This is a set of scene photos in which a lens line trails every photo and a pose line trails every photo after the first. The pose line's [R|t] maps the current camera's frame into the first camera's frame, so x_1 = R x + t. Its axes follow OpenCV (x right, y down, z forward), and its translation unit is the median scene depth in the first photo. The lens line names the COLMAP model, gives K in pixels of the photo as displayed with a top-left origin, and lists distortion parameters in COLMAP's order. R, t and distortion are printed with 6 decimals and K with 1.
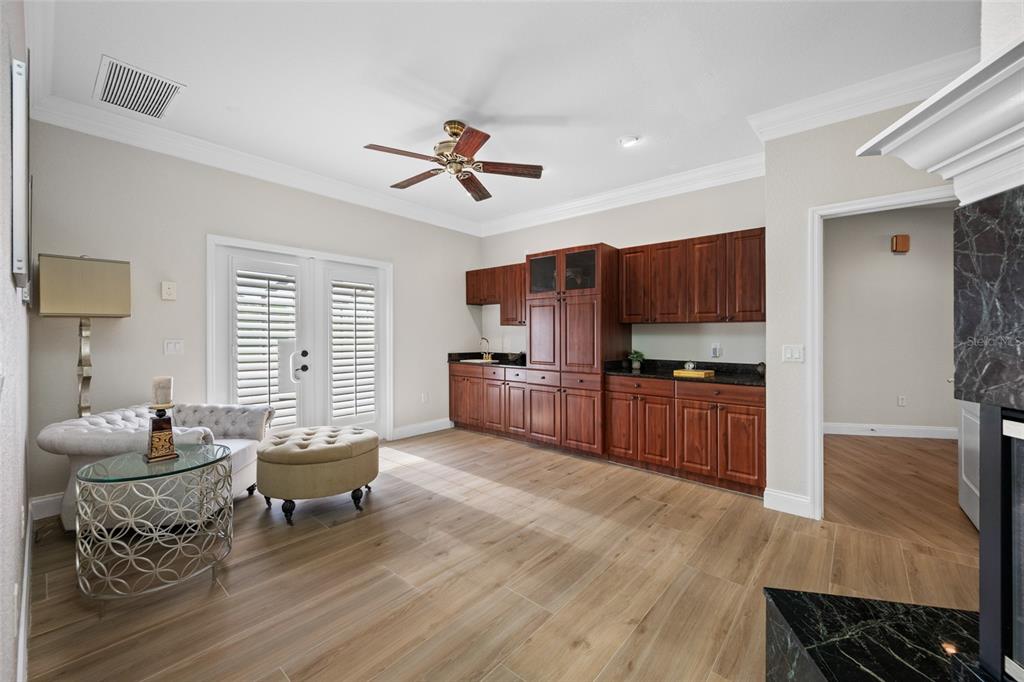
lens RADIAL K [[407.8, 0, 510.8], [0, 407.8, 337.6], [0, 0, 1]] dist [0.007788, -0.001352]
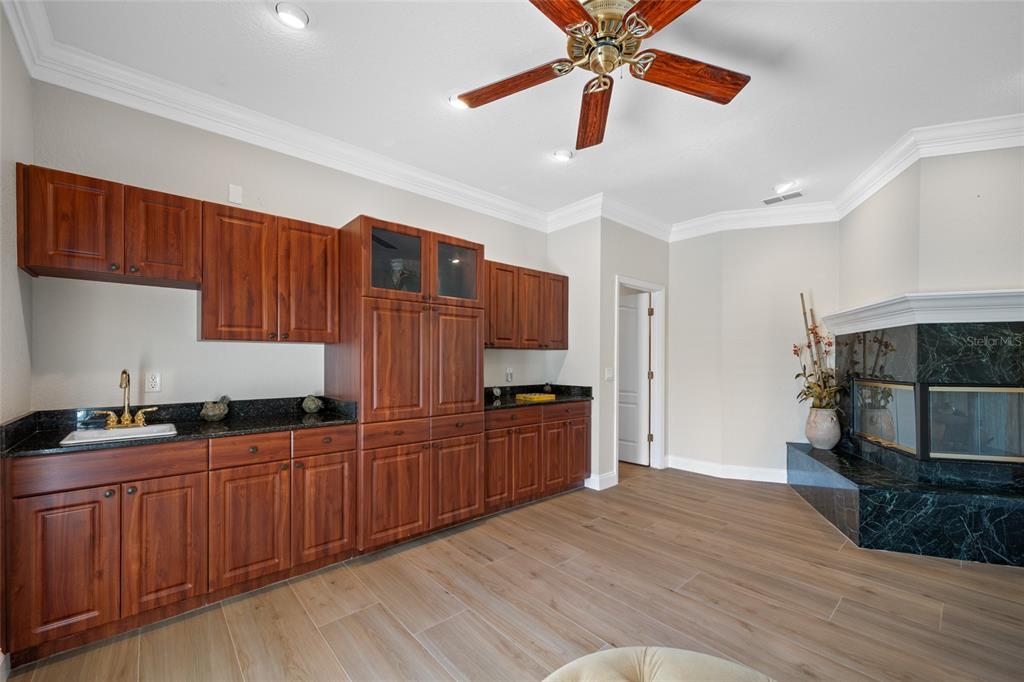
lens RADIAL K [[407.8, 0, 524.2], [0, 407.8, 356.2], [0, 0, 1]] dist [0.007788, -0.001352]
pose [[0.114921, 0.004286, 0.993365, -0.573869], [0.003931, 0.999981, -0.004770, -0.012706], [-0.993367, 0.004453, 0.114902, 0.859119]]
